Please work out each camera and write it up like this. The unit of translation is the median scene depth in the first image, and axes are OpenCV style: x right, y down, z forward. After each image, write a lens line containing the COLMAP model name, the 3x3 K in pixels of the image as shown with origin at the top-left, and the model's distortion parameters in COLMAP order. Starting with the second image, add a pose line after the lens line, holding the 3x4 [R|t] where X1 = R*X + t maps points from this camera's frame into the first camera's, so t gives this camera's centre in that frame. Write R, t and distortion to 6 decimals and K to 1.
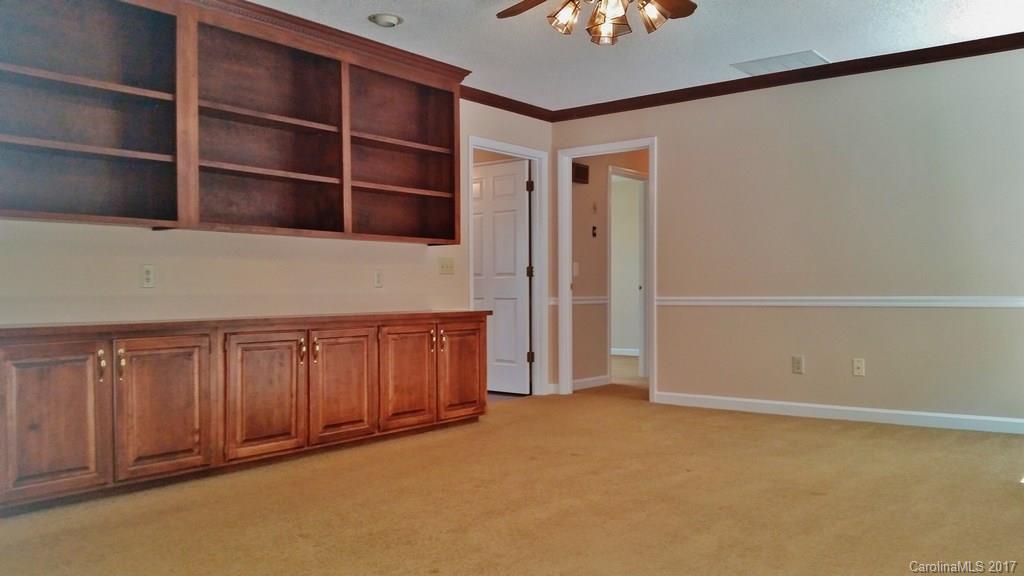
lens RADIAL K [[834.8, 0, 513.3], [0, 834.8, 292.3], [0, 0, 1]] dist [0.075368, -0.129330]
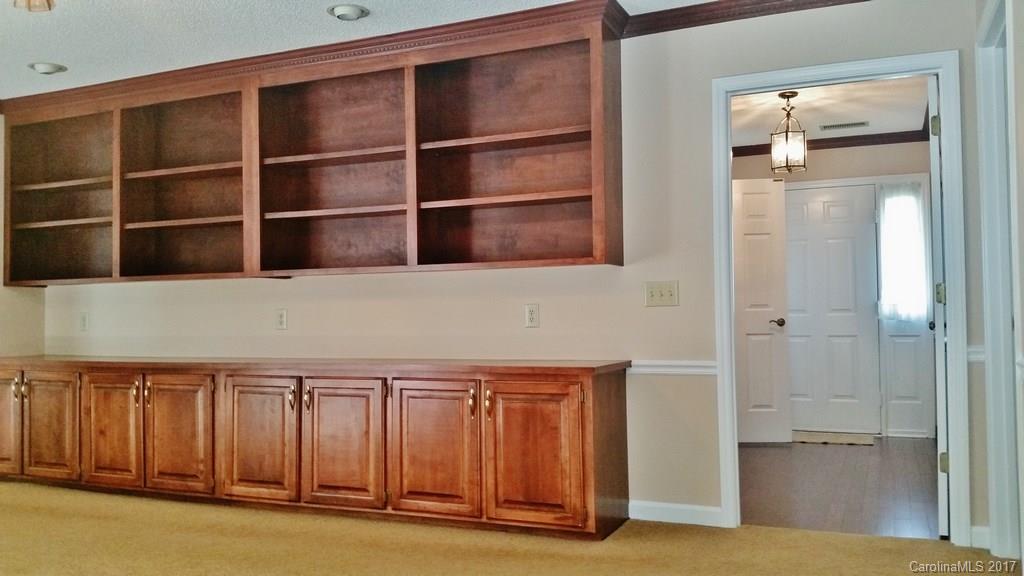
lens RADIAL K [[834.8, 0, 518.8], [0, 834.8, 289.9], [0, 0, 1]] dist [0.075368, -0.129330]
pose [[0.238388, -0.027495, -0.970781, 0.741470], [0.010299, 0.999615, -0.025783, -0.026567], [0.971115, -0.003852, 0.238579, 1.032294]]
